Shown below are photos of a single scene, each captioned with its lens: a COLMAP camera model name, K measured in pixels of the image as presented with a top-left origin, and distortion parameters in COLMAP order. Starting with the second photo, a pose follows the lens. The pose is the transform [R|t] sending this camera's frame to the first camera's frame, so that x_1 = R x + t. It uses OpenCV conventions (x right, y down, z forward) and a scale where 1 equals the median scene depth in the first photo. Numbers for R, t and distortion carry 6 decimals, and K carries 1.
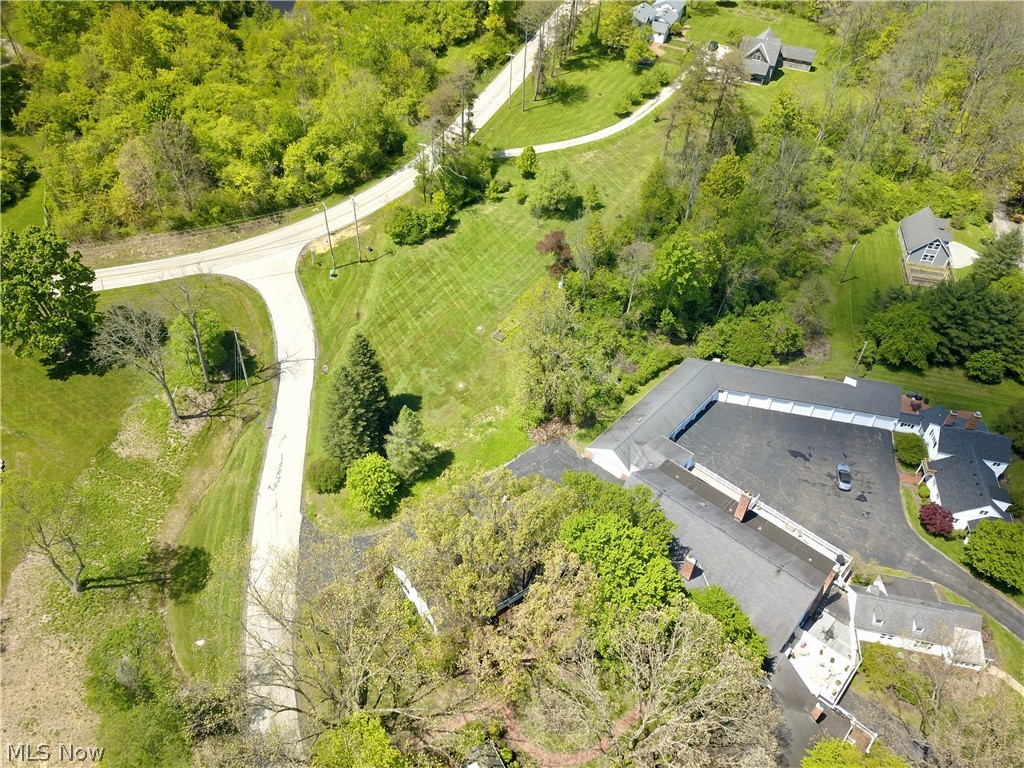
lens RADIAL K [[795.9, 0, 512.0], [0, 795.9, 384.0], [0, 0, 1]] dist [0.013009, -0.006021]
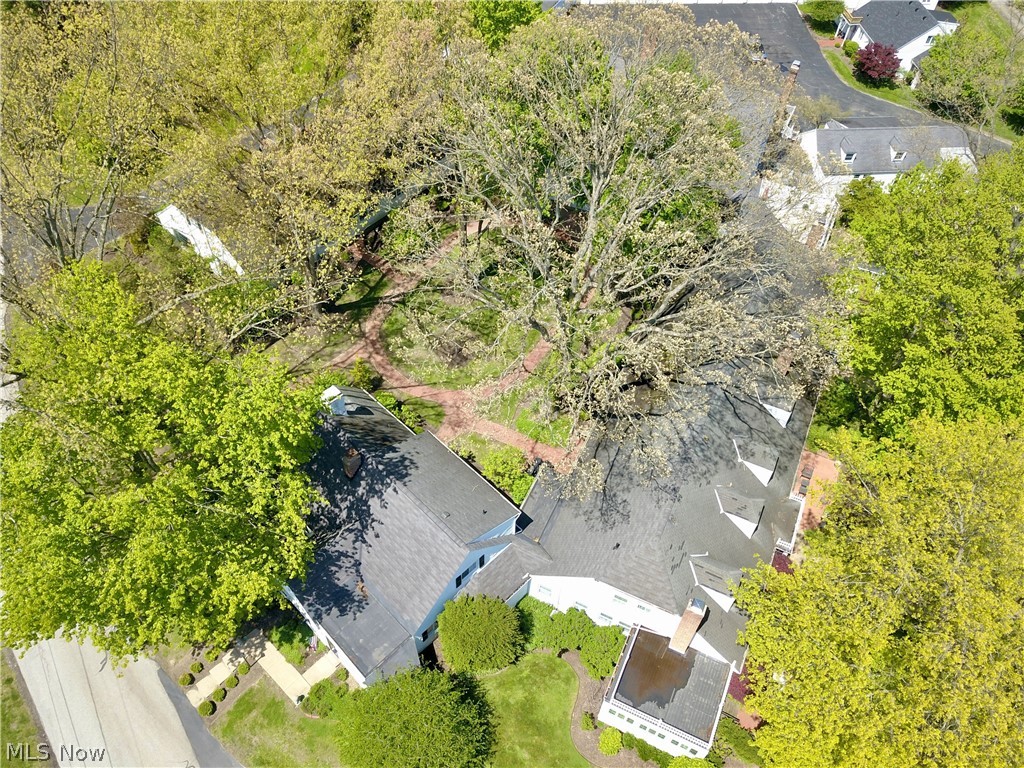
lens RADIAL K [[788.2, 0, 512.0], [0, 788.2, 384.0], [0, 0, 1]] dist [-0.000276, 0.000024]
pose [[0.961194, -0.229807, 0.152625, -0.000933], [0.206148, 0.965974, 0.156198, 0.274469], [-0.183327, -0.118674, 0.975863, 0.271988]]
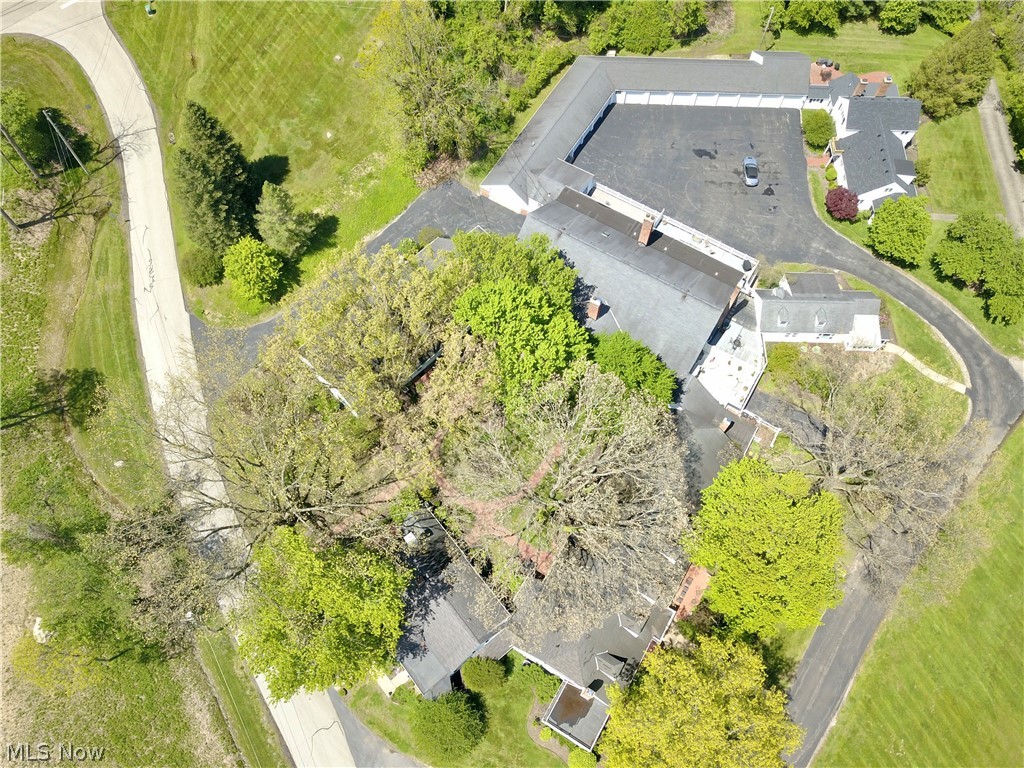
lens RADIAL K [[788.2, 0, 512.0], [0, 788.2, 384.0], [0, 0, 1]] dist [-0.000276, 0.000024]
pose [[0.984109, -0.172063, 0.043869, 0.052092], [0.141057, 0.907596, 0.395439, -0.068020], [-0.107856, -0.382967, 0.917444, 0.071768]]
